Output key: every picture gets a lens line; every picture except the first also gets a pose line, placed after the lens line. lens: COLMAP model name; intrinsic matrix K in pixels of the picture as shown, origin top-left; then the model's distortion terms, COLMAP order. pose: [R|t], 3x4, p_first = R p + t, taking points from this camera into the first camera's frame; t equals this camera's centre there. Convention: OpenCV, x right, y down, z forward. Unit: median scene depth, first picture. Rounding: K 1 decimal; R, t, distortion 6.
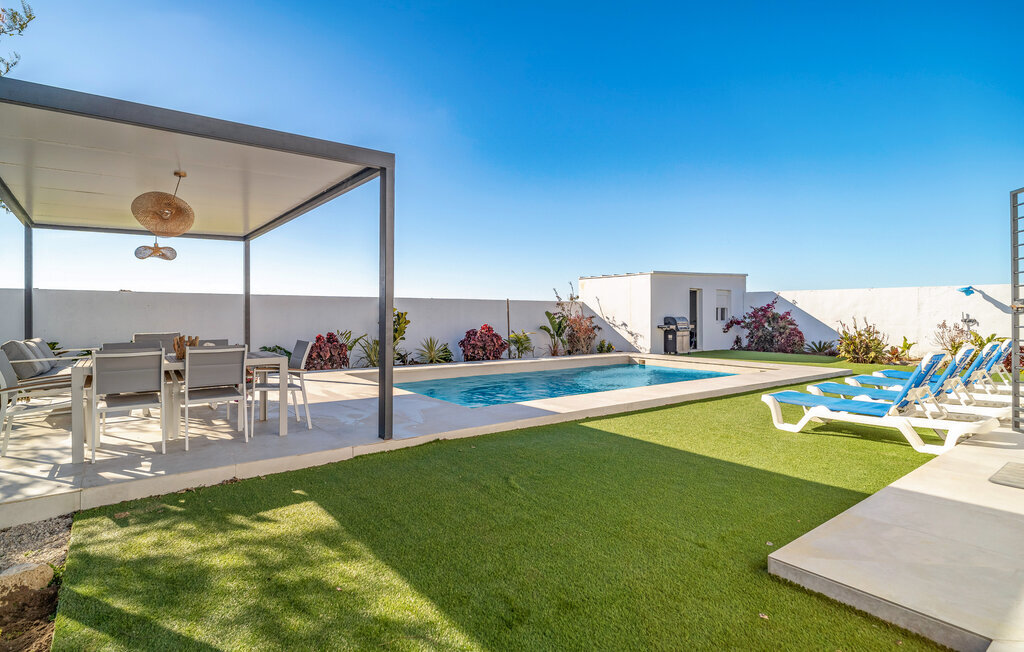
lens RADIAL K [[529.8, 0, 503.2], [0, 529.8, 313.5], [0, 0, 1]] dist [-0.001361, 0.000591]
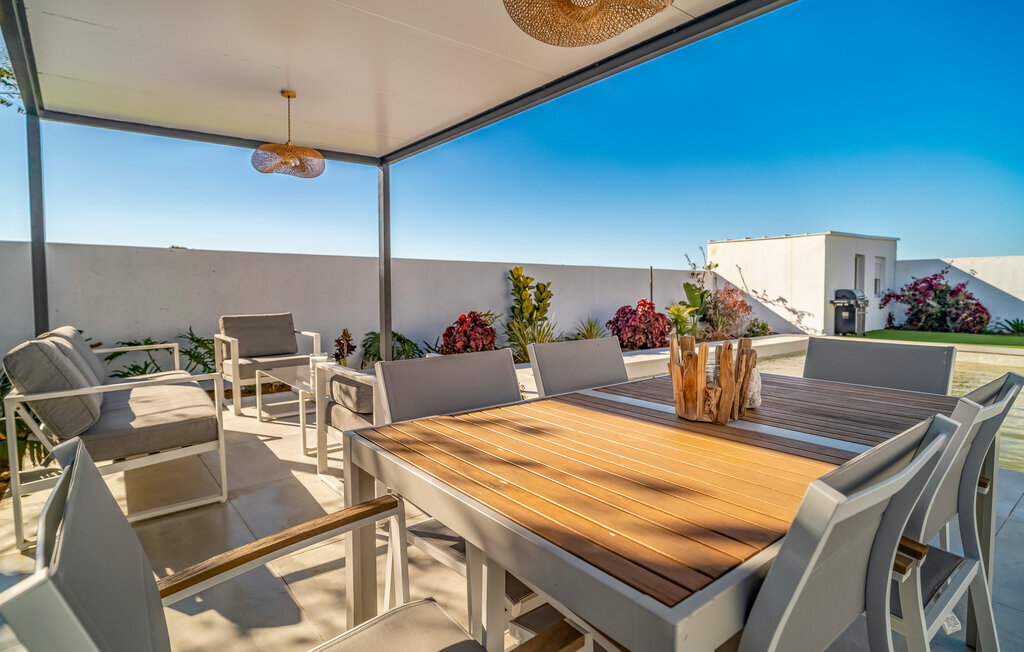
lens RADIAL K [[529.8, 0, 503.2], [0, 529.8, 313.5], [0, 0, 1]] dist [-0.001361, 0.000591]
pose [[0.999935, -0.003116, 0.010967, -0.202638], [0.002616, 0.998972, 0.045266, 0.004935], [-0.011096, -0.045234, 0.998915, 0.210404]]
